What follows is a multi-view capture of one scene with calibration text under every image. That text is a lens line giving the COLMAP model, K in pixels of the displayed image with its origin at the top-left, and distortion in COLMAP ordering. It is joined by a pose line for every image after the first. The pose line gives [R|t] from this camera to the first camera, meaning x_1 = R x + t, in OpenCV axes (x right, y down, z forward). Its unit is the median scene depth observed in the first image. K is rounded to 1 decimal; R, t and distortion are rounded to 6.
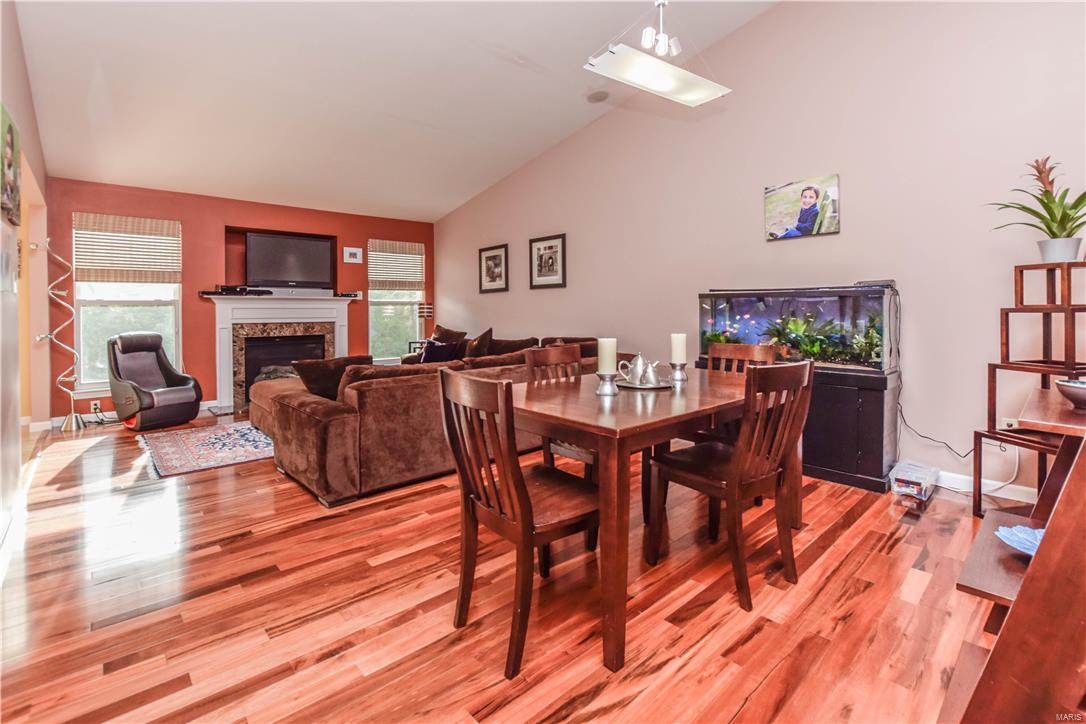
lens RADIAL K [[490.3, 0, 526.6], [0, 490.3, 311.8], [0, 0, 1]] dist [-0.026044, 0.011222]
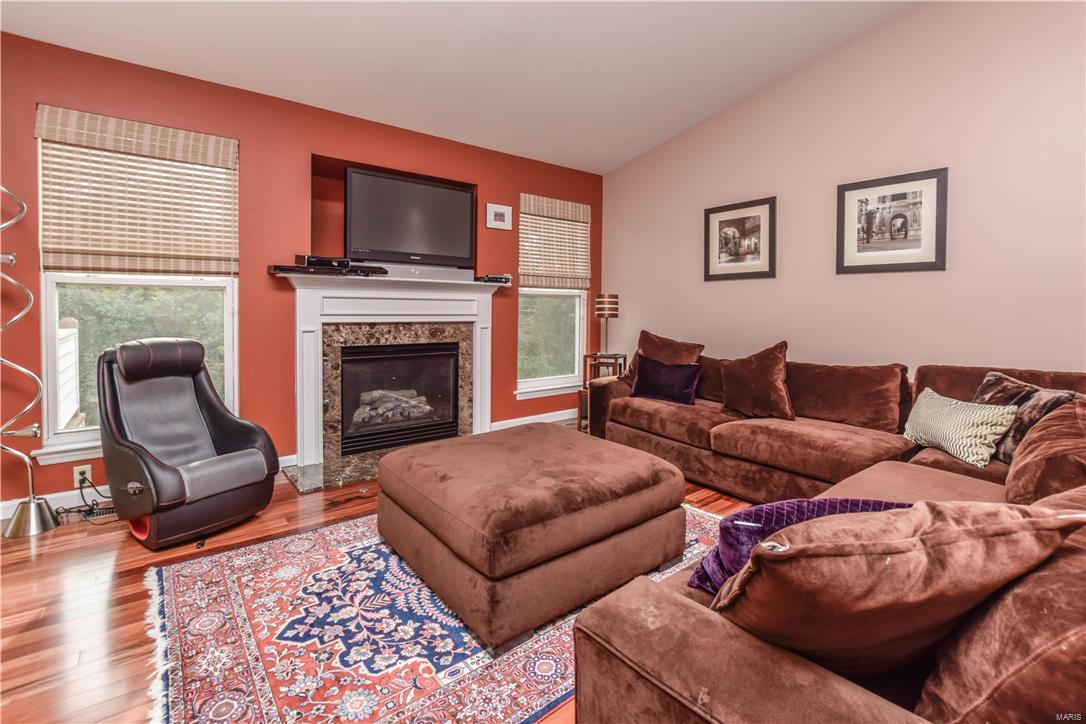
lens RADIAL K [[499.3, 0, 539.6], [0, 499.3, 318.1], [0, 0, 1]] dist [-0.000820, 0.000155]
pose [[0.998623, 0.020956, -0.048093, -0.308423], [-0.019824, 0.999518, 0.023885, -0.001353], [0.048570, -0.022899, 0.998557, 0.404483]]
